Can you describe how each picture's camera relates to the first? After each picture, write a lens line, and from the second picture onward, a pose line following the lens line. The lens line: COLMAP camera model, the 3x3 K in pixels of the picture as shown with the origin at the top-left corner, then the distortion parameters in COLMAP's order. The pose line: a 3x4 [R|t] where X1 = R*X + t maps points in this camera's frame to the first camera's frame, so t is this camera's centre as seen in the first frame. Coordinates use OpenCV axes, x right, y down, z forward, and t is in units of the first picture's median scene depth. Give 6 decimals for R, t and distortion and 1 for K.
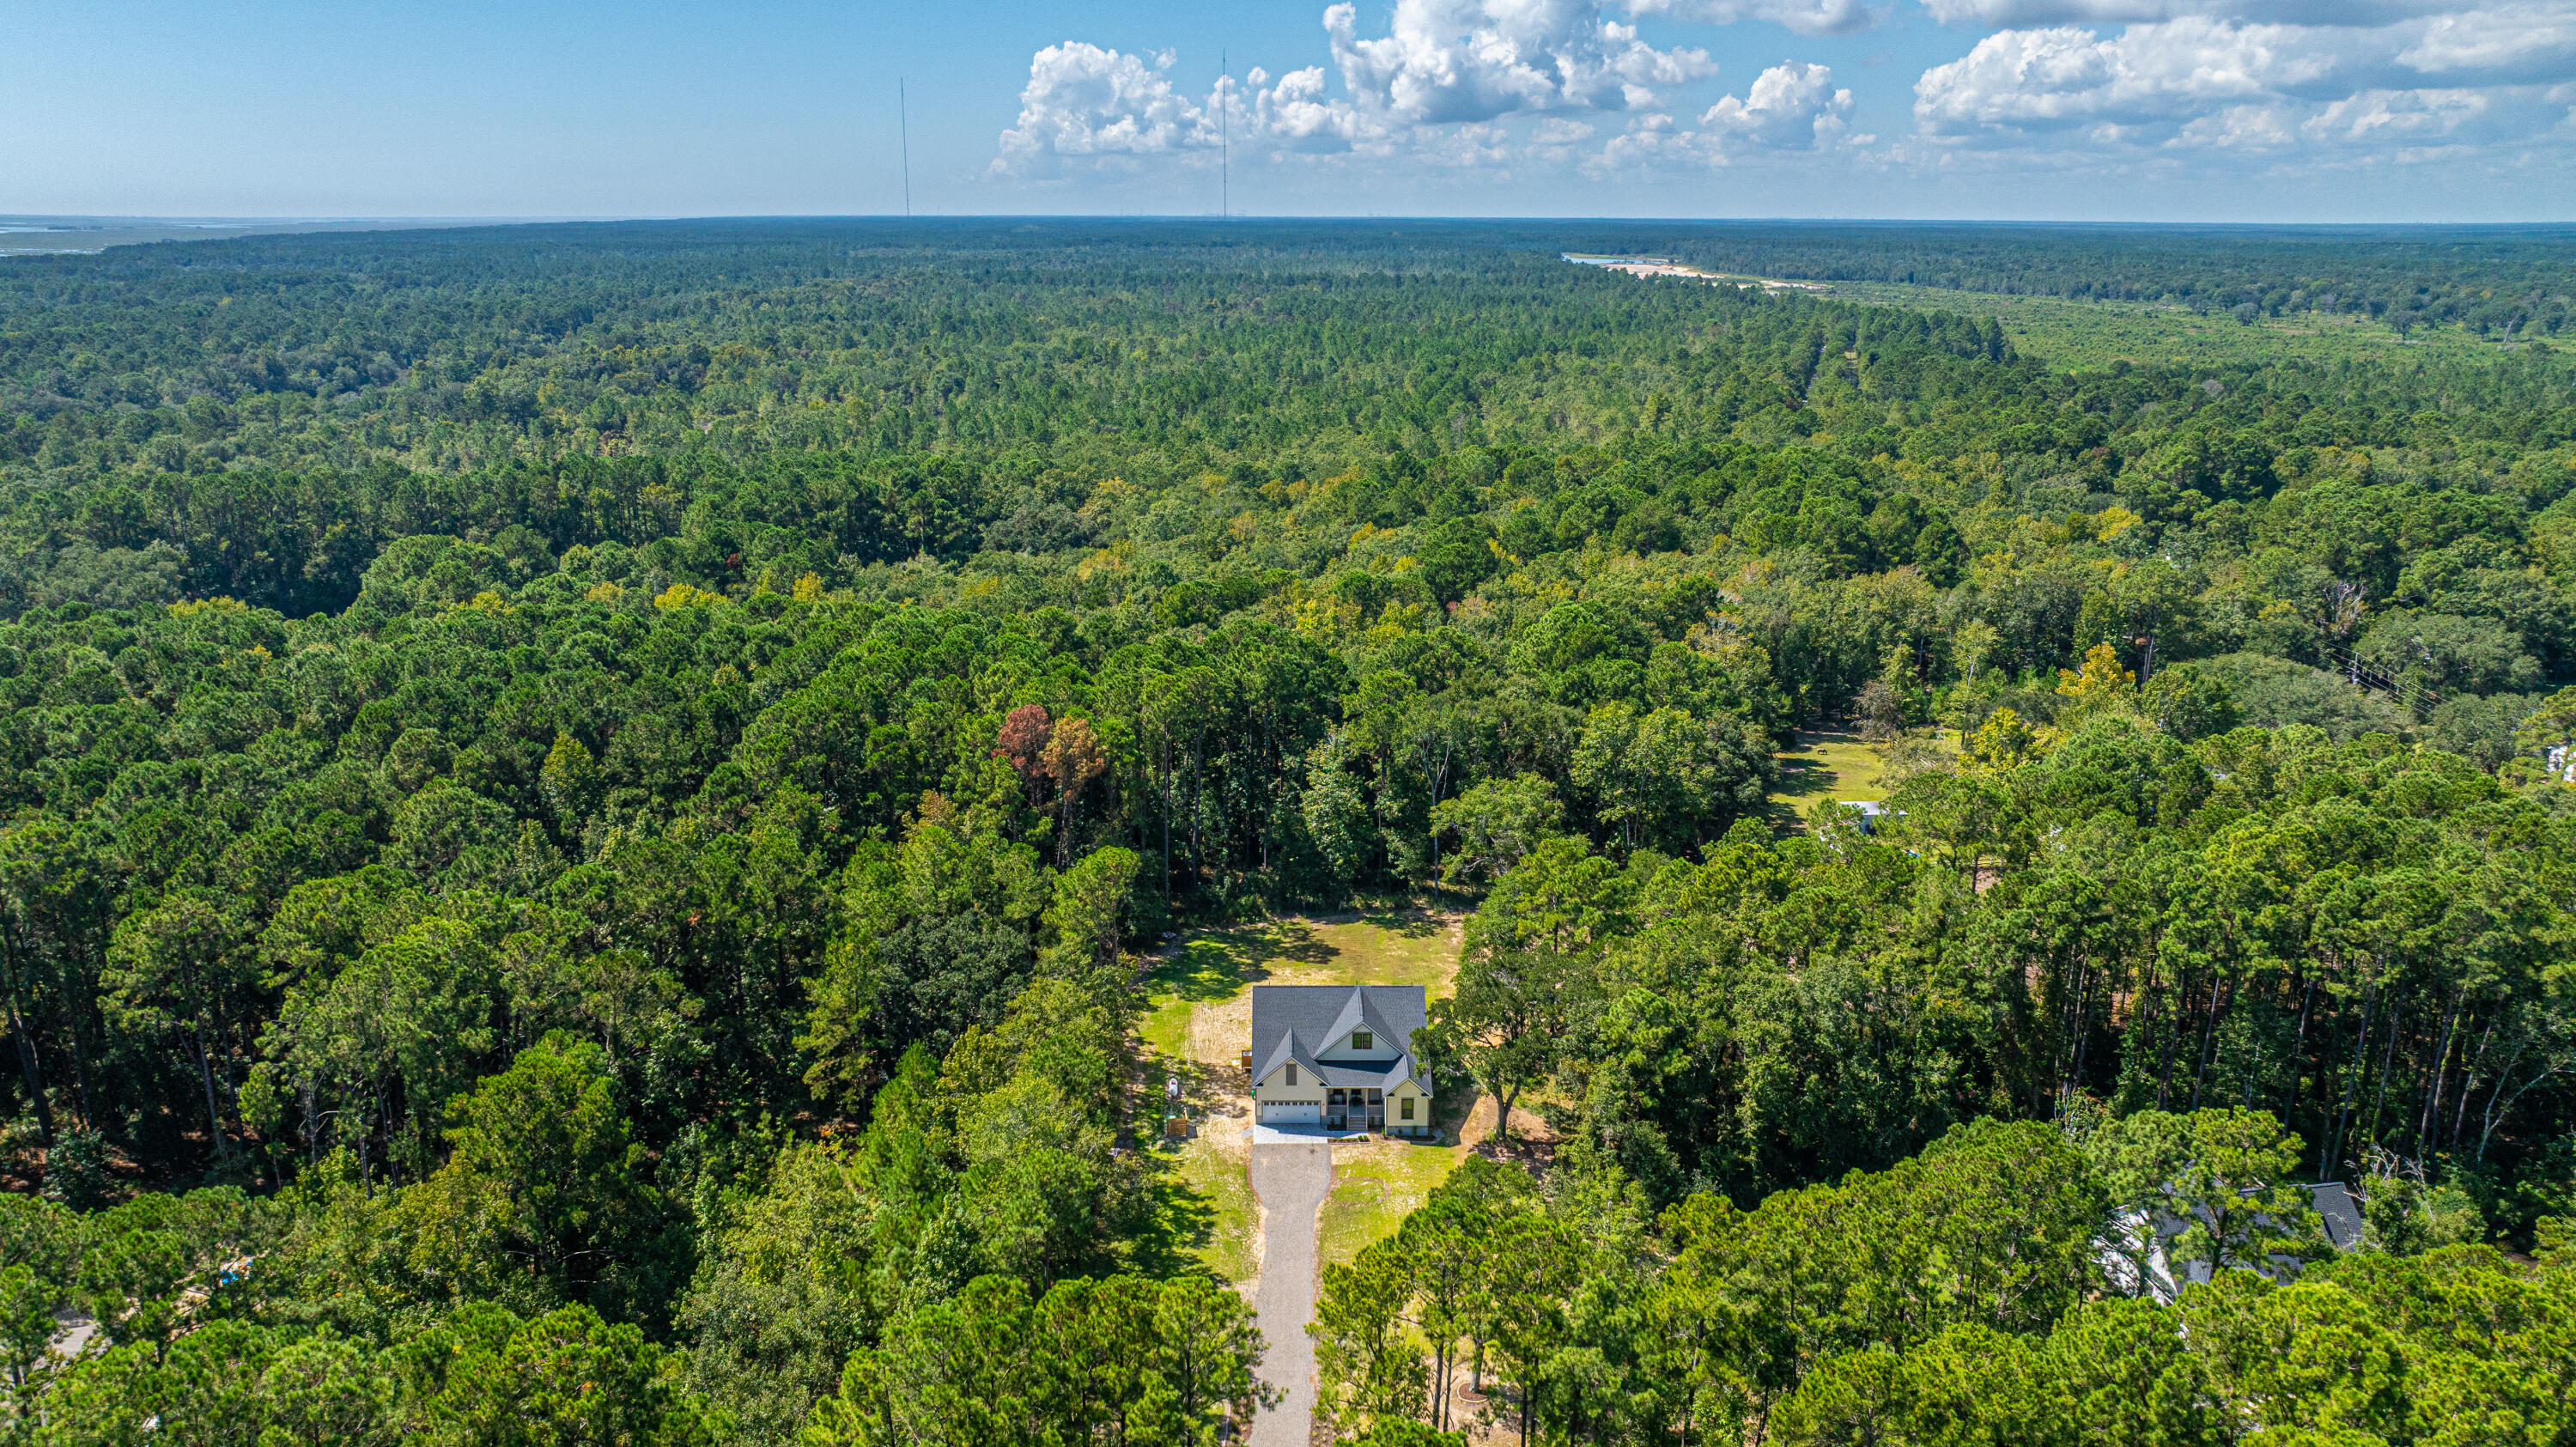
lens RADIAL K [[1808.1, 0, 1299.1], [0, 1808.1, 723.1], [0, 0, 1]] dist [-0.007598, -0.000293]
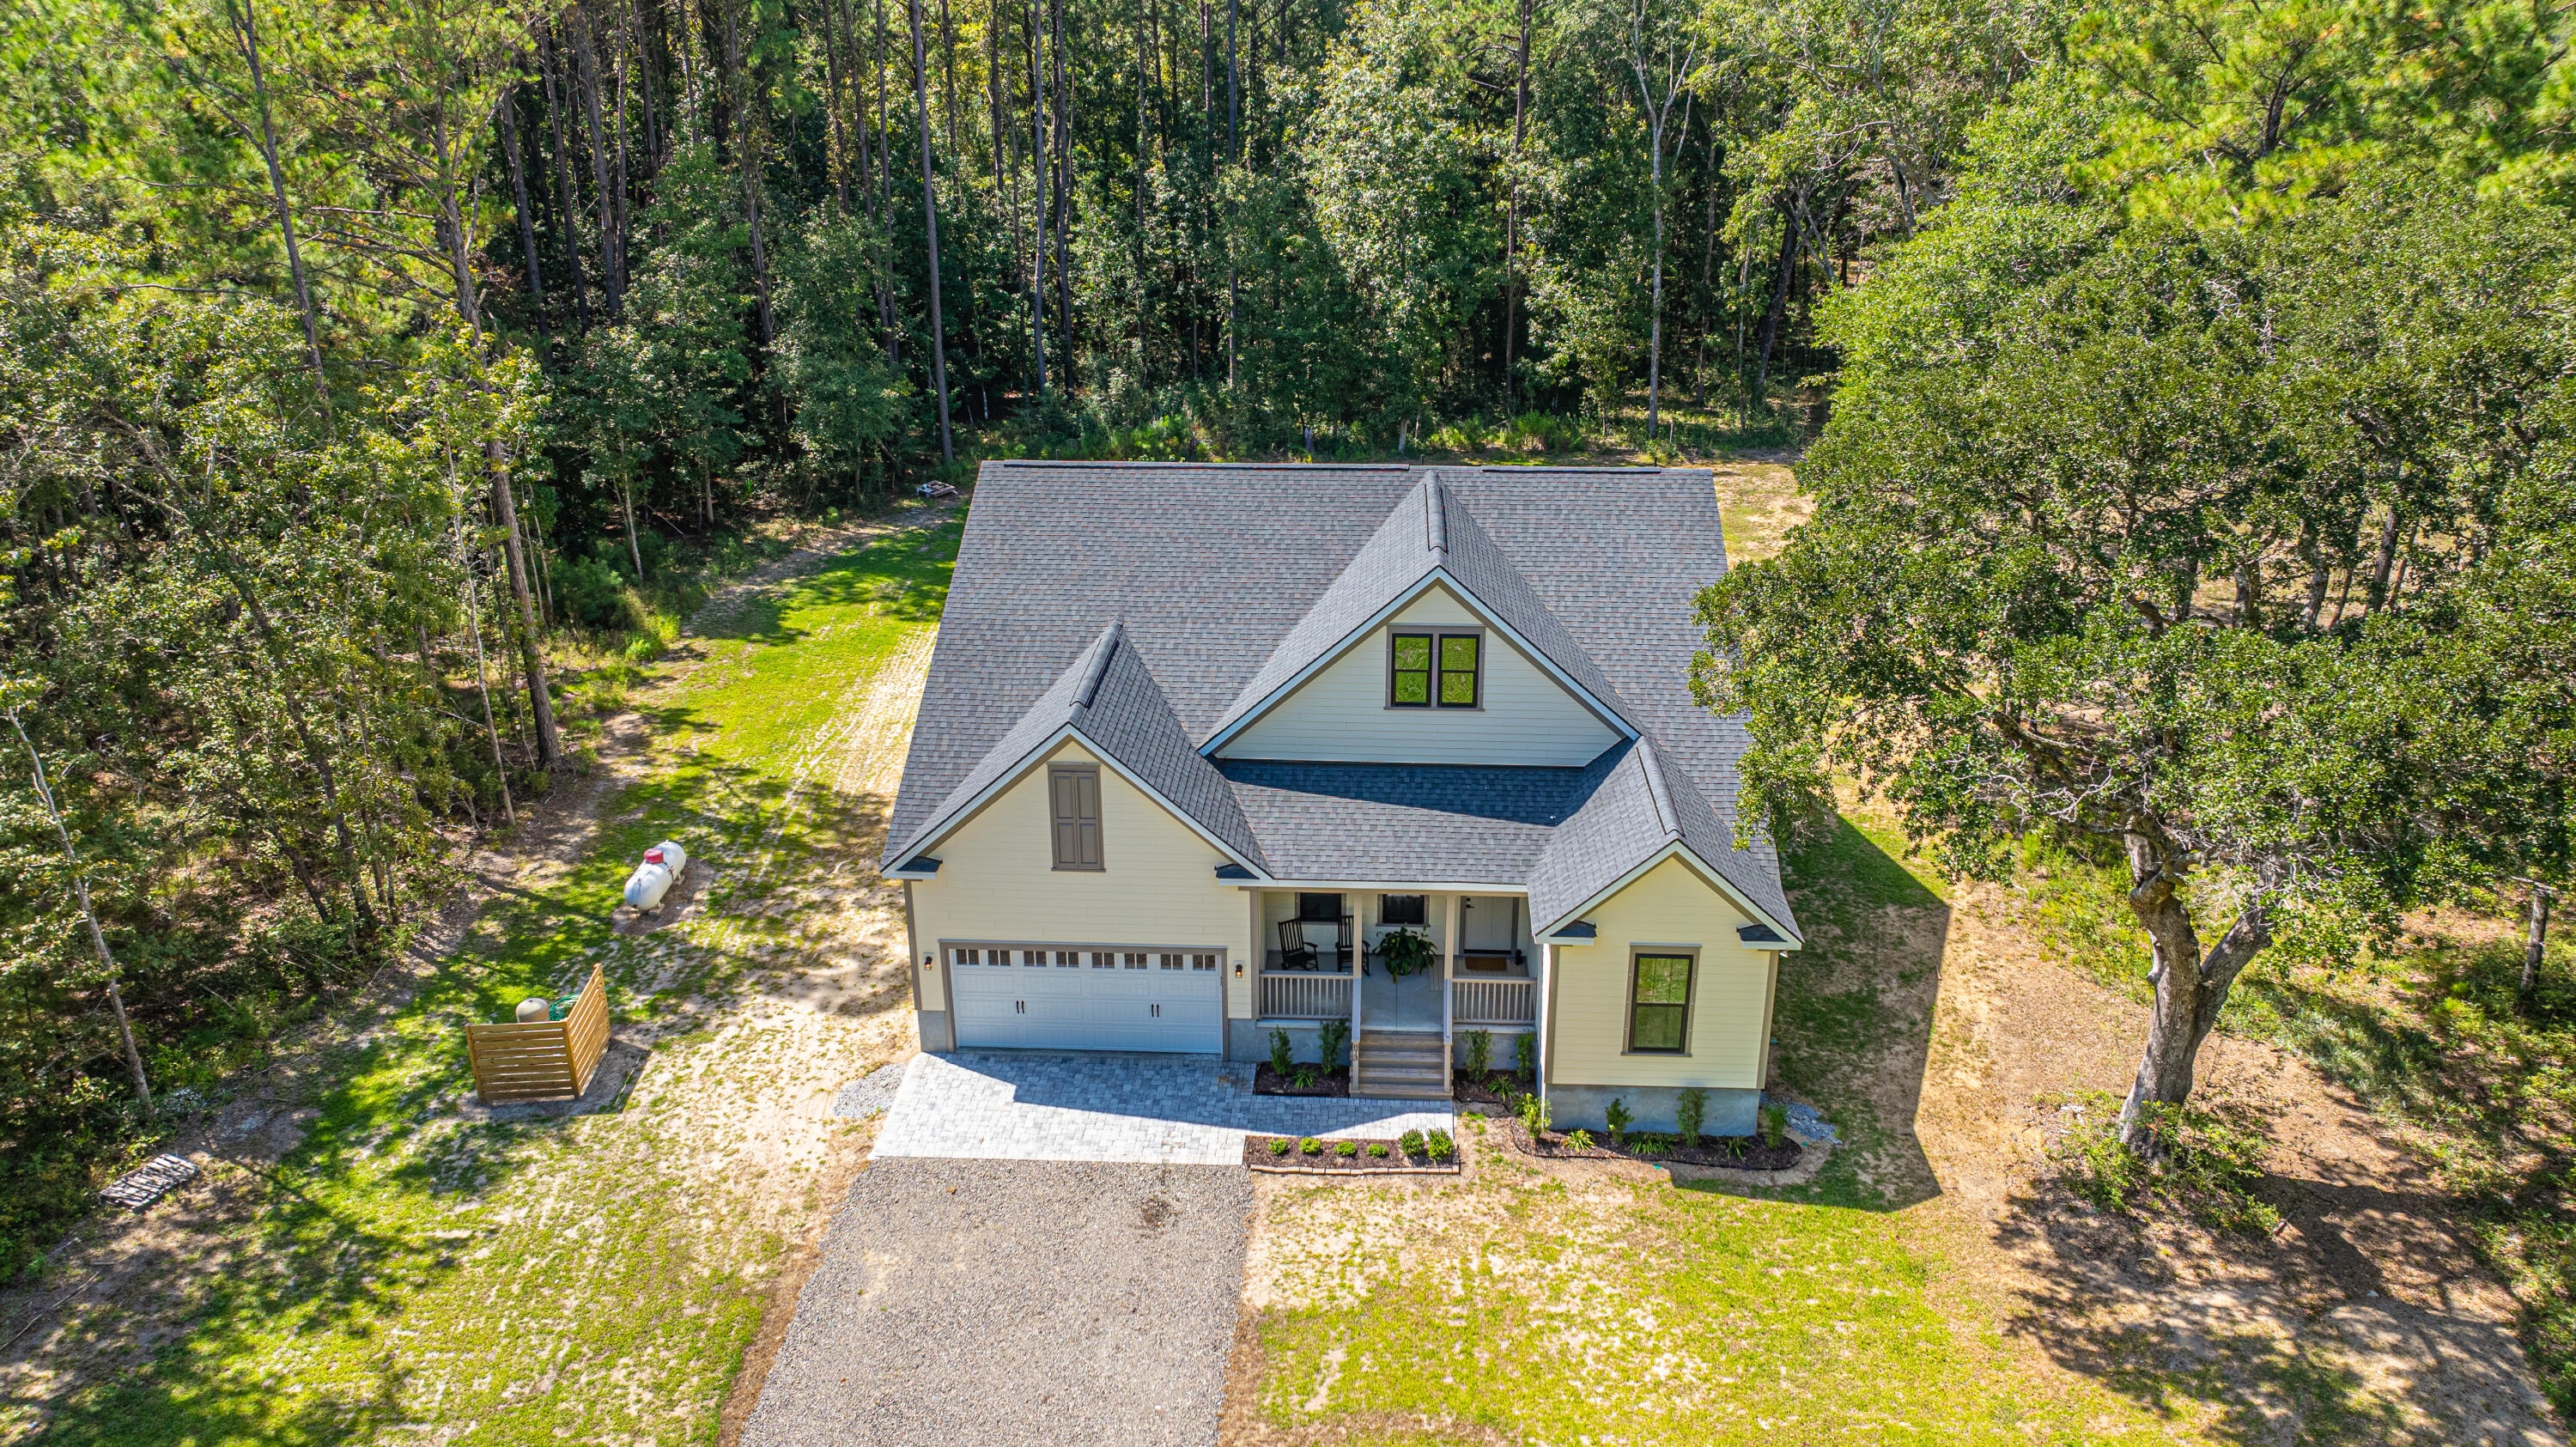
lens RADIAL K [[1805.7, 0, 1301.1], [0, 1805.7, 727.3], [0, 0, 1]] dist [-0.021618, -0.007971]
pose [[0.998193, 0.017869, -0.057376, 0.031814], [-0.012274, 0.995265, 0.096416, 0.164978], [0.058827, -0.095538, 0.993686, 0.804049]]
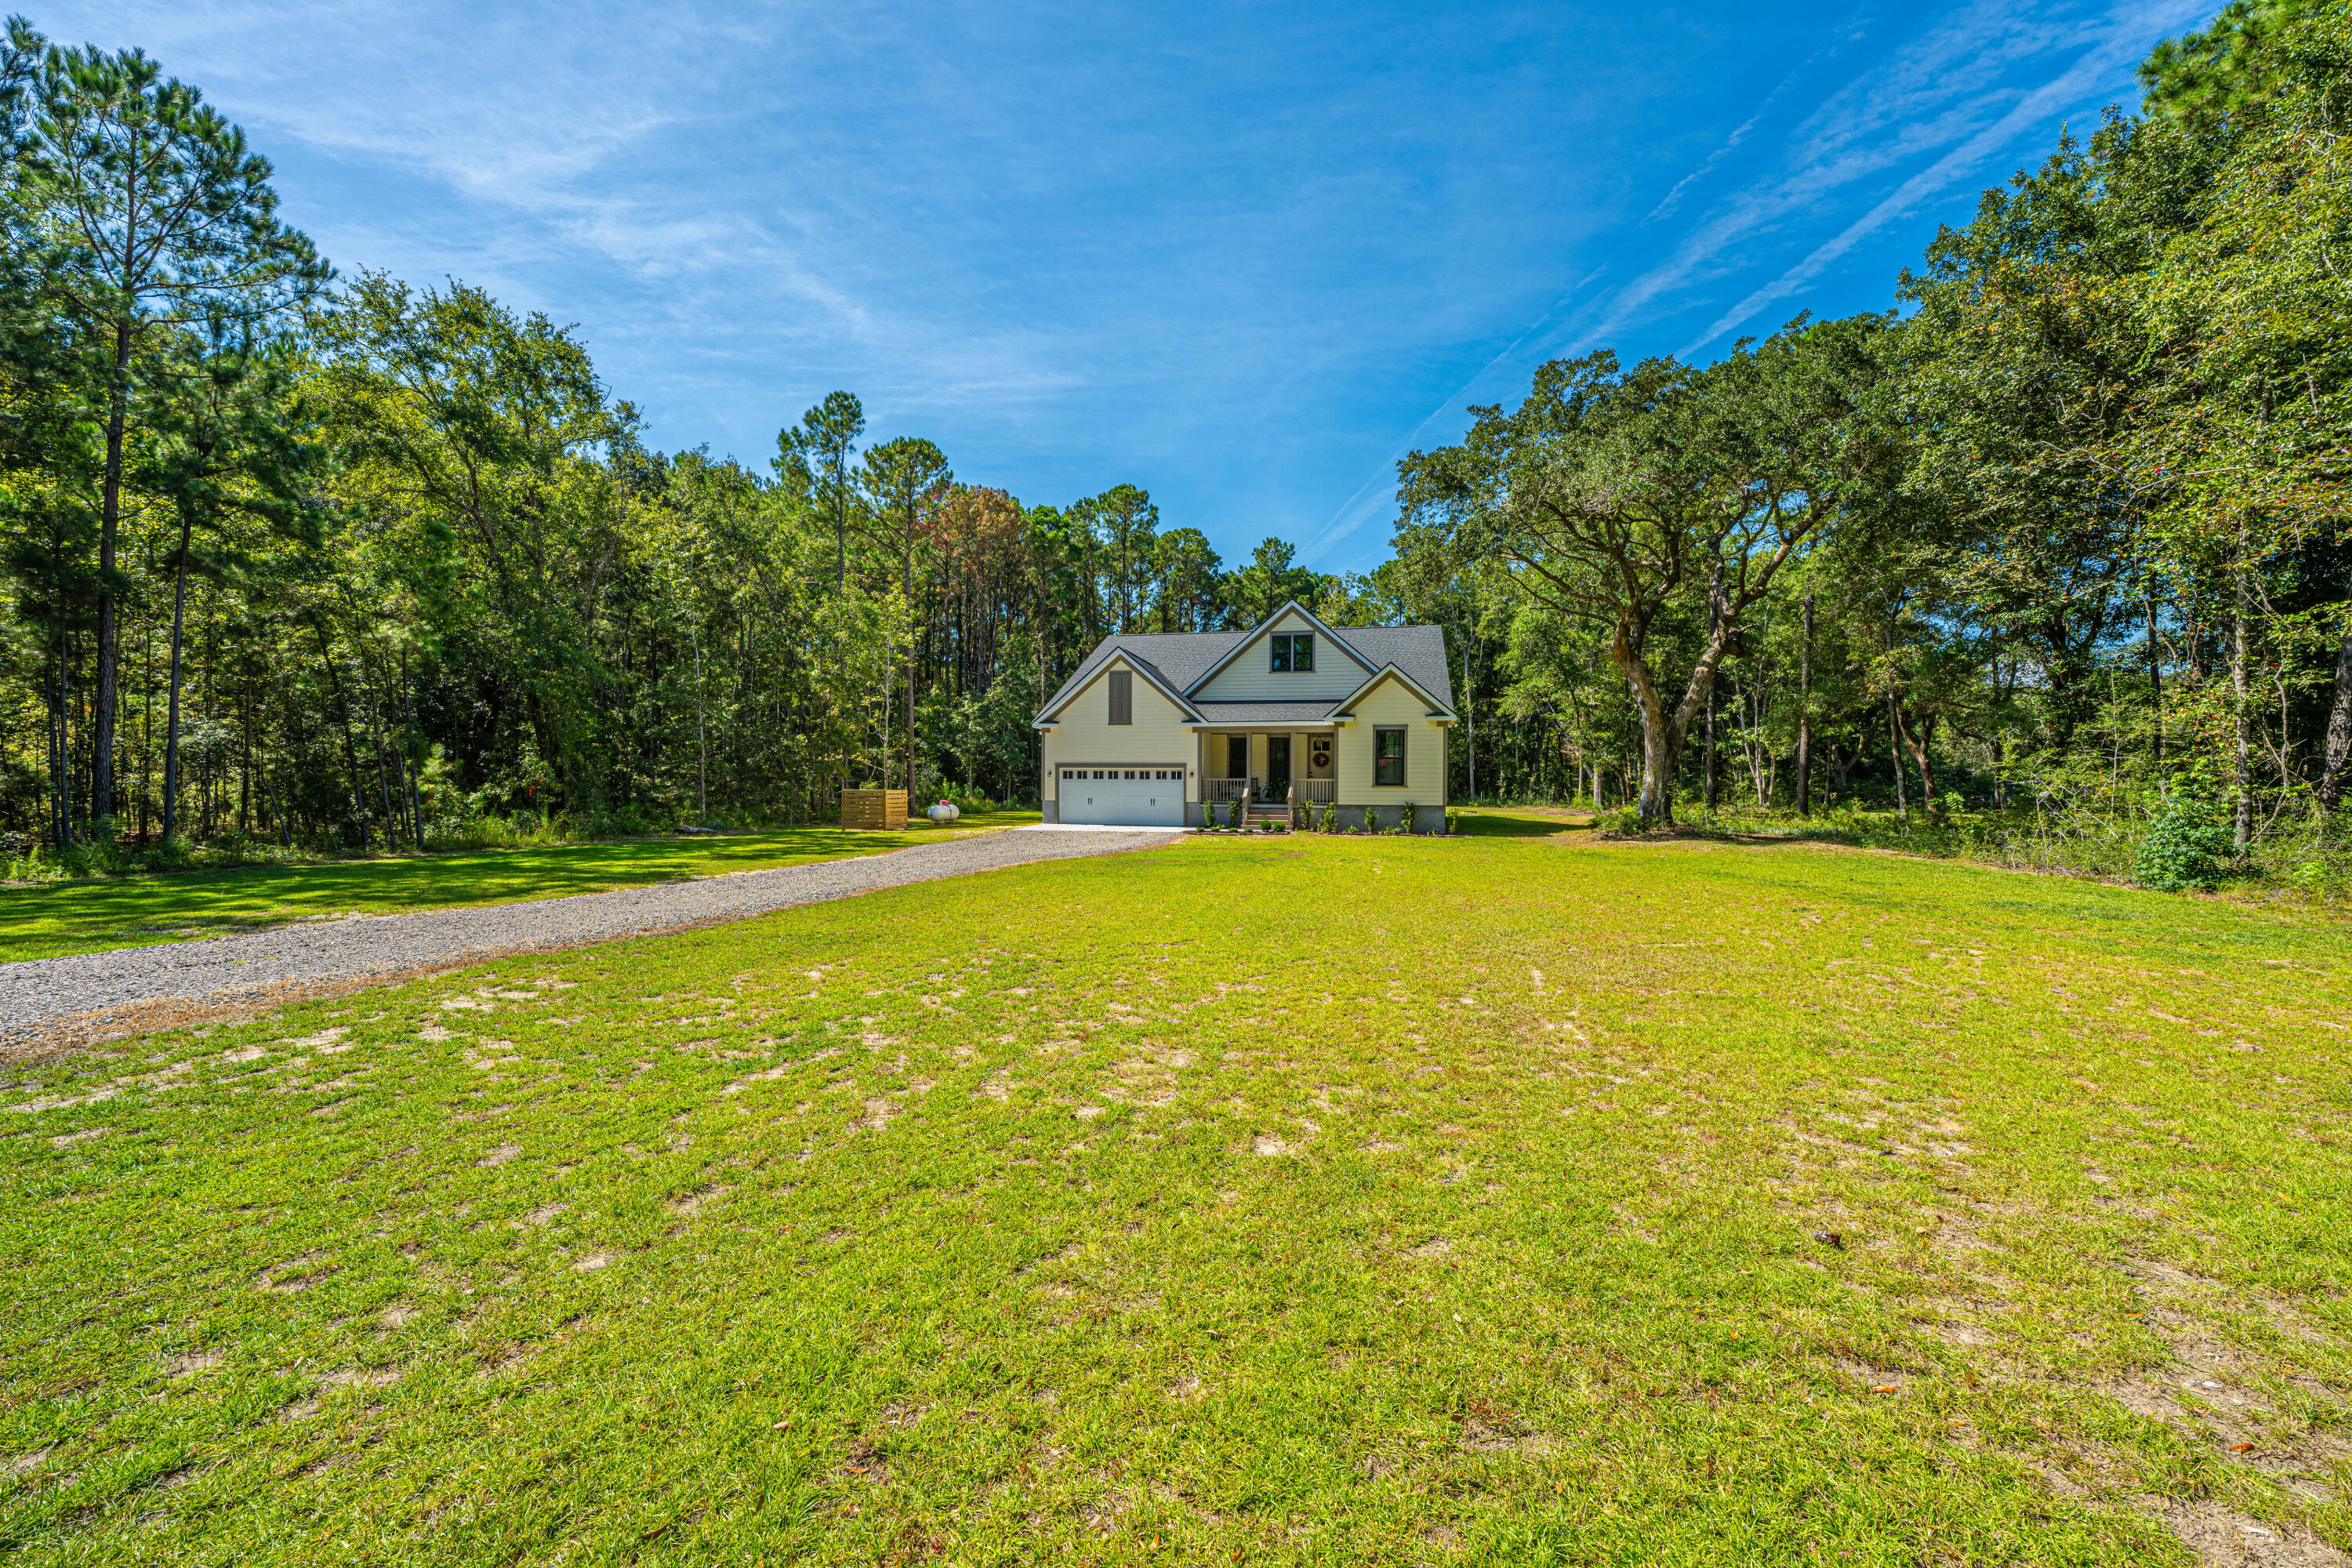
lens RADIAL K [[927.8, 0, 1178.1], [0, 927.8, 787.1], [0, 0, 1]] dist [-0.001139, 0.000010]
pose [[0.972214, 0.002338, -0.234081, 0.061839], [-0.067284, 0.960546, -0.269858, 0.275095], [0.224215, 0.278110, 0.934014, 0.799706]]
